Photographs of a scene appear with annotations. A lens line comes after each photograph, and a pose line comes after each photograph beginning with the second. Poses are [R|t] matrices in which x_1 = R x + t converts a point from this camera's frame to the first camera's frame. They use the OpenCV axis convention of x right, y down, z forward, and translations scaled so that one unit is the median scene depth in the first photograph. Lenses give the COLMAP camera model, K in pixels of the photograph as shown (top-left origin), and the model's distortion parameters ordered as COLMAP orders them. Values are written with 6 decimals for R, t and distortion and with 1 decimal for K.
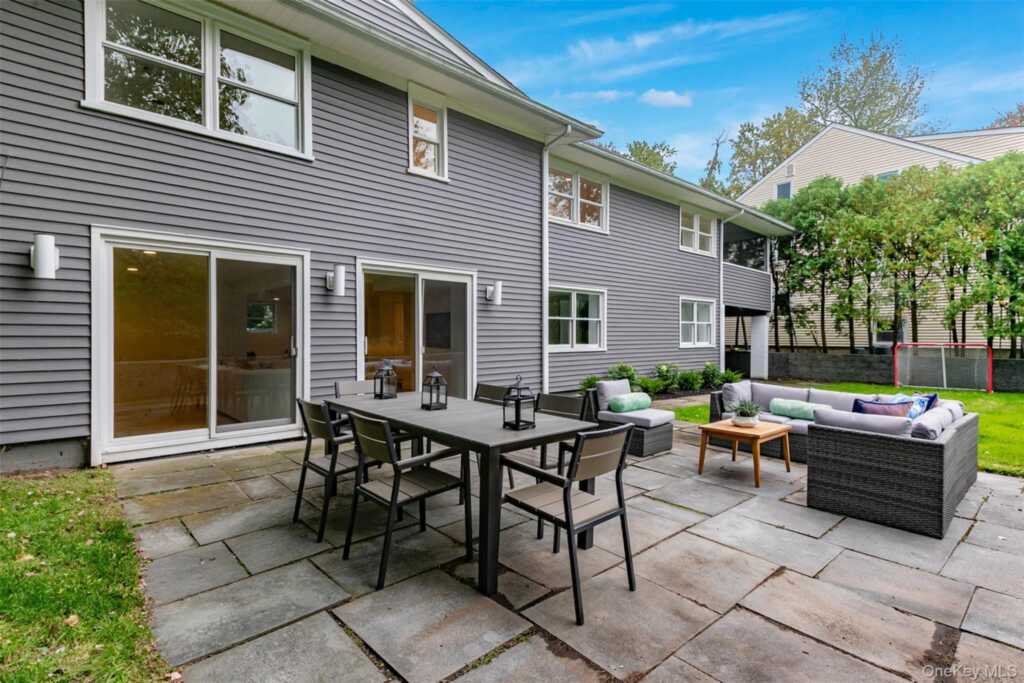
lens RADIAL K [[490.8, 0, 512.0], [0, 490.8, 338.5], [0, 0, 1]] dist [0.027804, 0.000327]
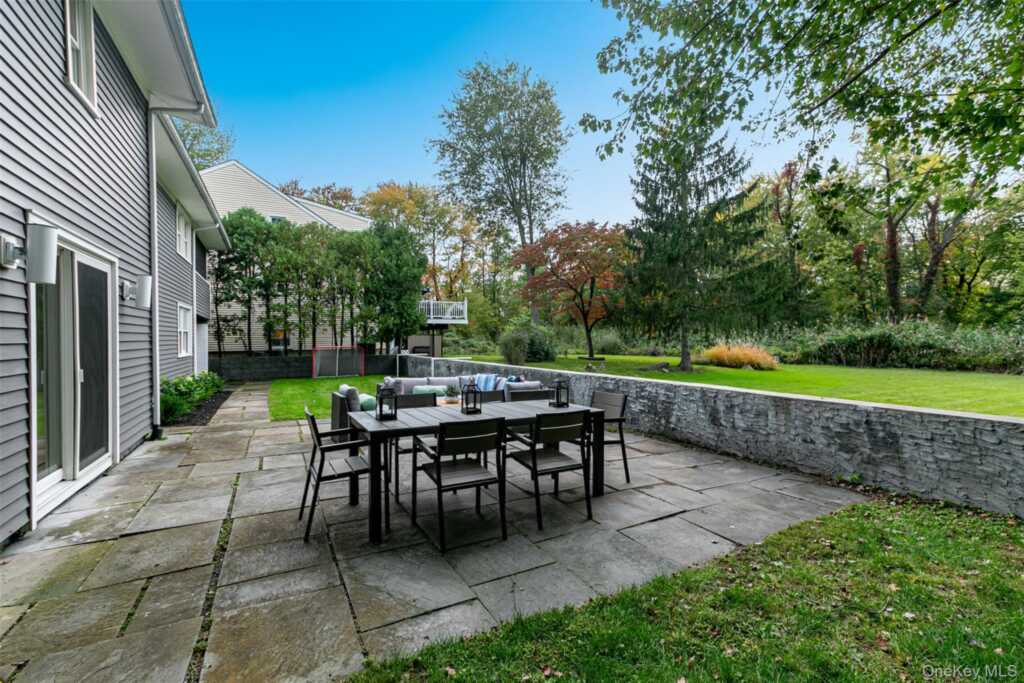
lens RADIAL K [[444.5, 0, 509.9], [0, 444.5, 340.7], [0, 0, 1]] dist [0.027419, -0.000297]
pose [[0.249807, -0.007898, 0.968263, -0.774981], [0.011522, 0.999920, 0.005184, -0.022355], [-0.968227, 0.009861, 0.249879, 0.419103]]
